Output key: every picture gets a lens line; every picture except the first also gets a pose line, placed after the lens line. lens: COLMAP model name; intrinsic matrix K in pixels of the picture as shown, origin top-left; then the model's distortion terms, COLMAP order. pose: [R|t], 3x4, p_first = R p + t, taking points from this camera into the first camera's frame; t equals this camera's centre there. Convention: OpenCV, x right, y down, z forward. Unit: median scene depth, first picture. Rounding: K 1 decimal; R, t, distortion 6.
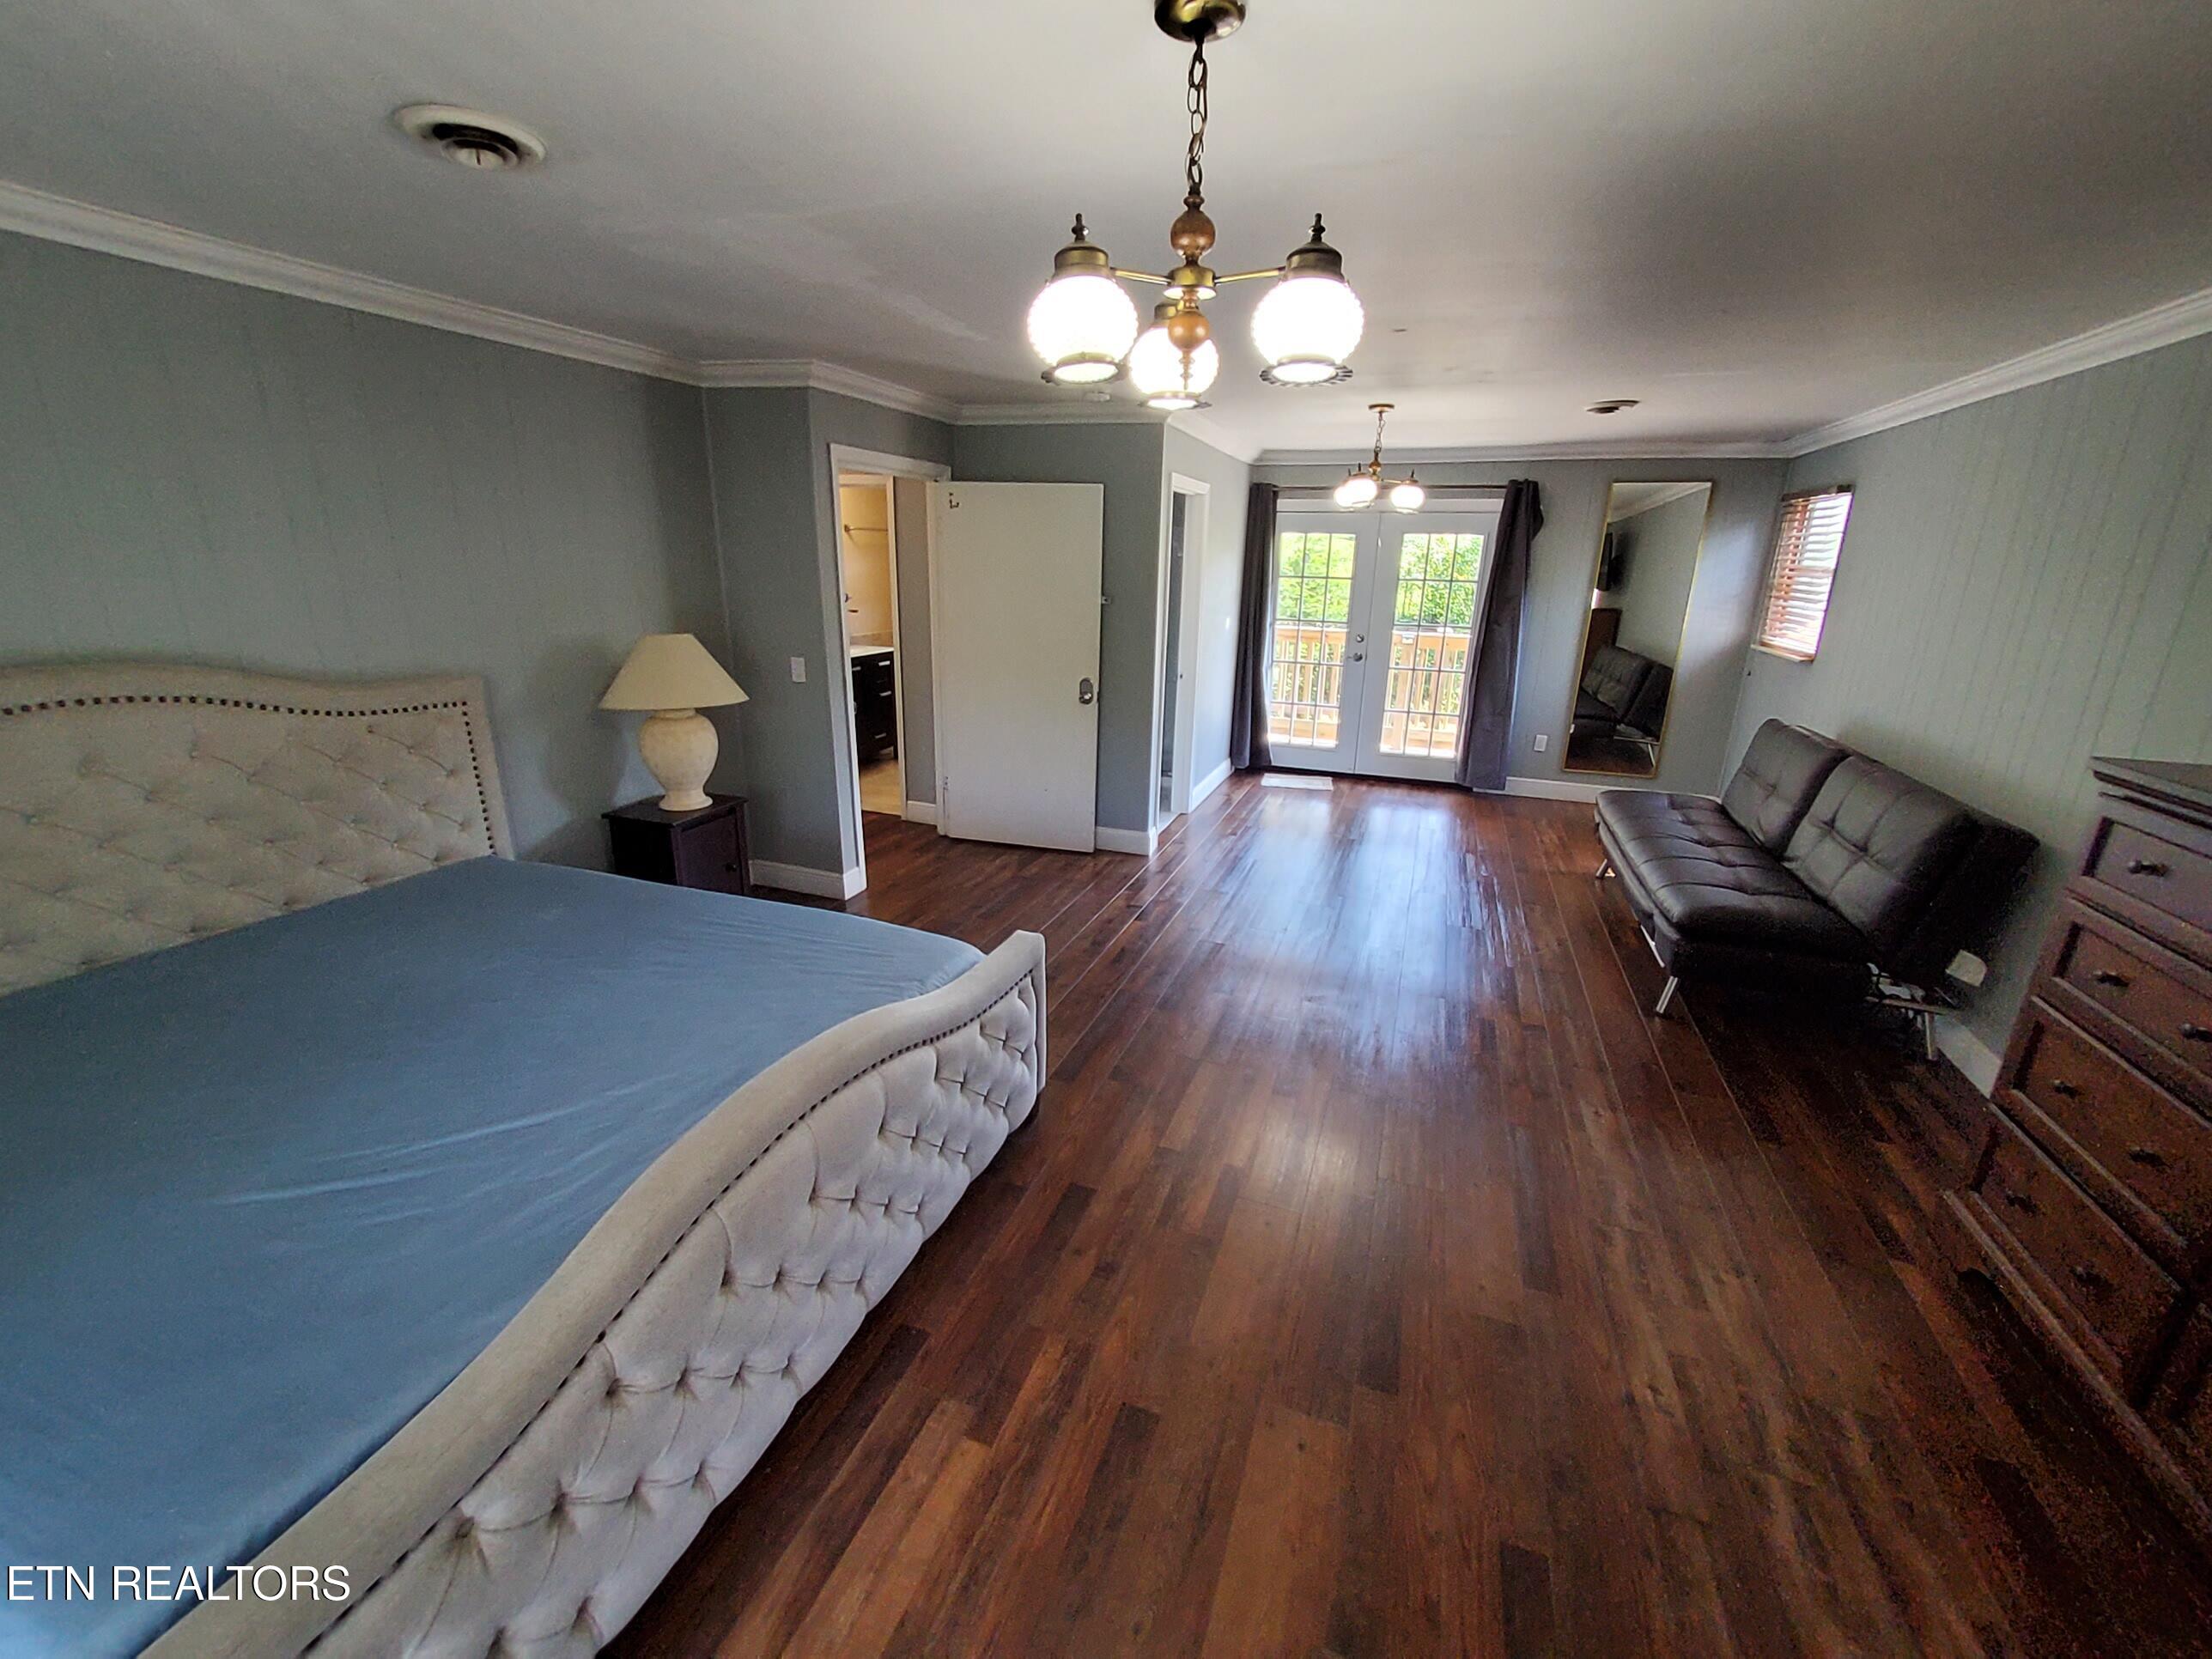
lens RADIAL K [[885.8, 0, 1116.4], [0, 885.8, 824.5], [0, 0, 1]] dist [0.001187, -0.004176]
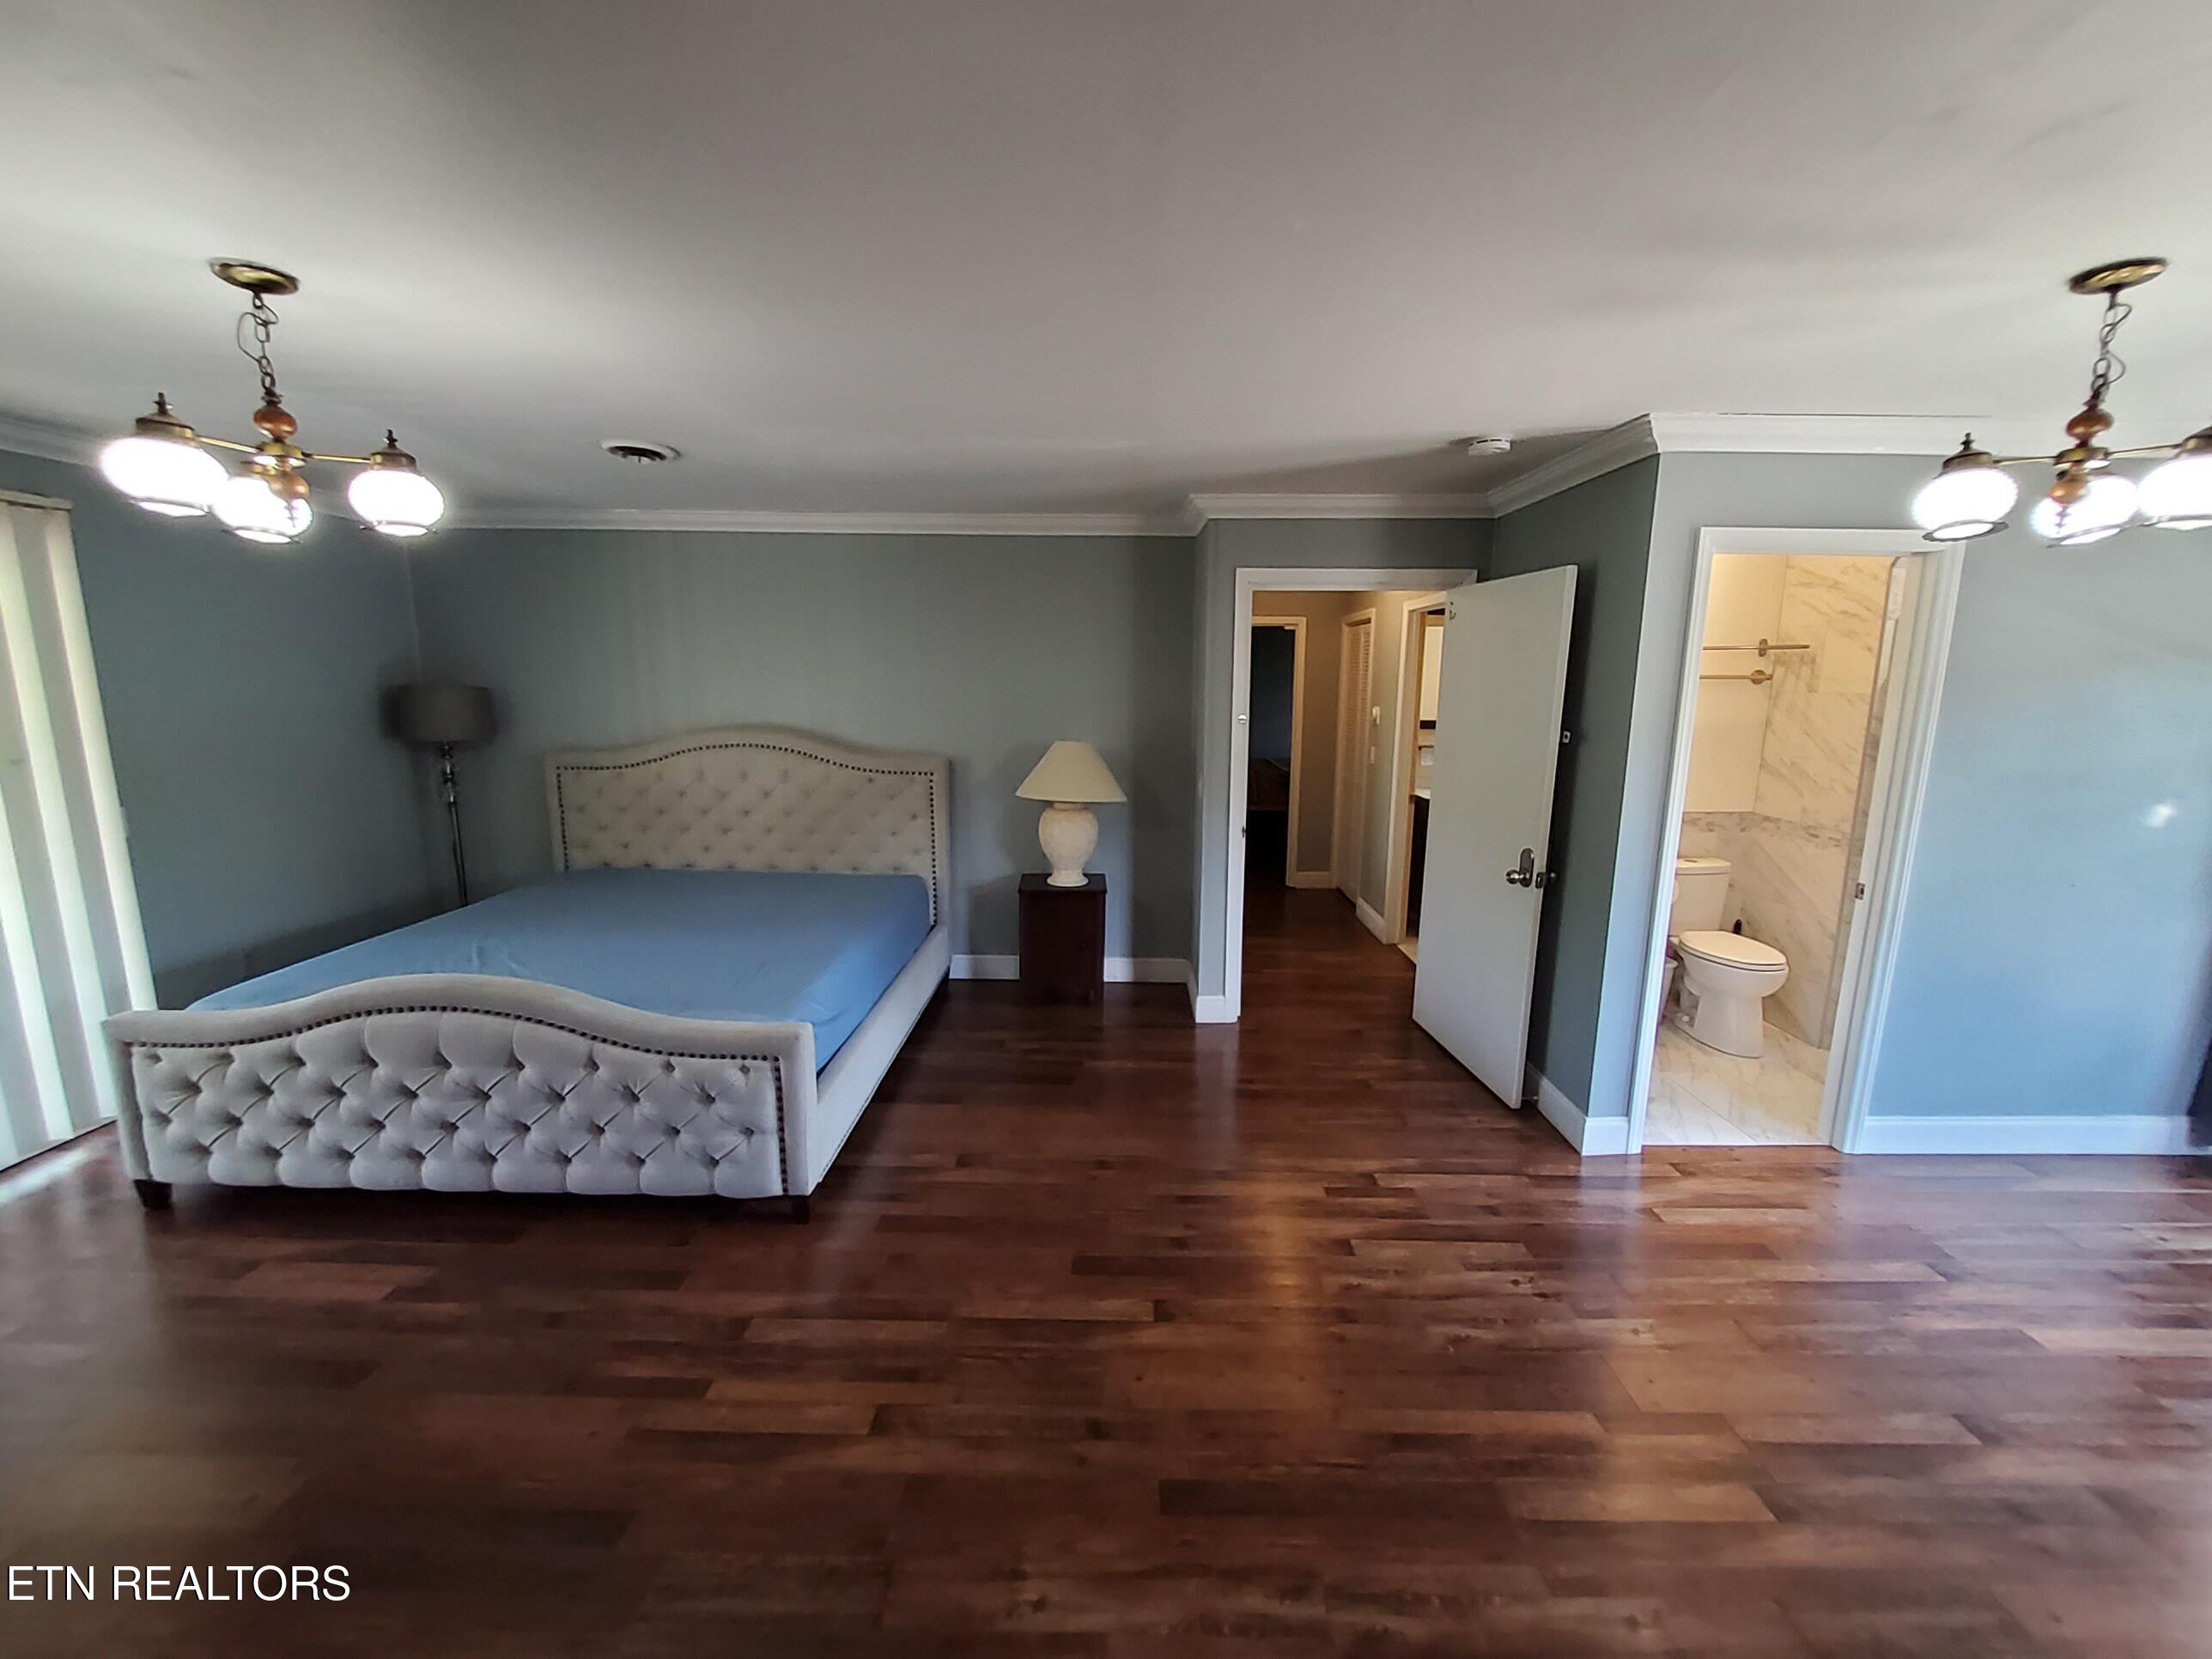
lens RADIAL K [[885.8, 0, 1116.4], [0, 885.8, 824.5], [0, 0, 1]] dist [0.001187, -0.004176]
pose [[0.328092, 0.131575, -0.935438, 0.763215], [-0.271280, 0.961664, 0.040116, -0.192929], [0.904855, 0.240604, 0.351208, 0.752963]]
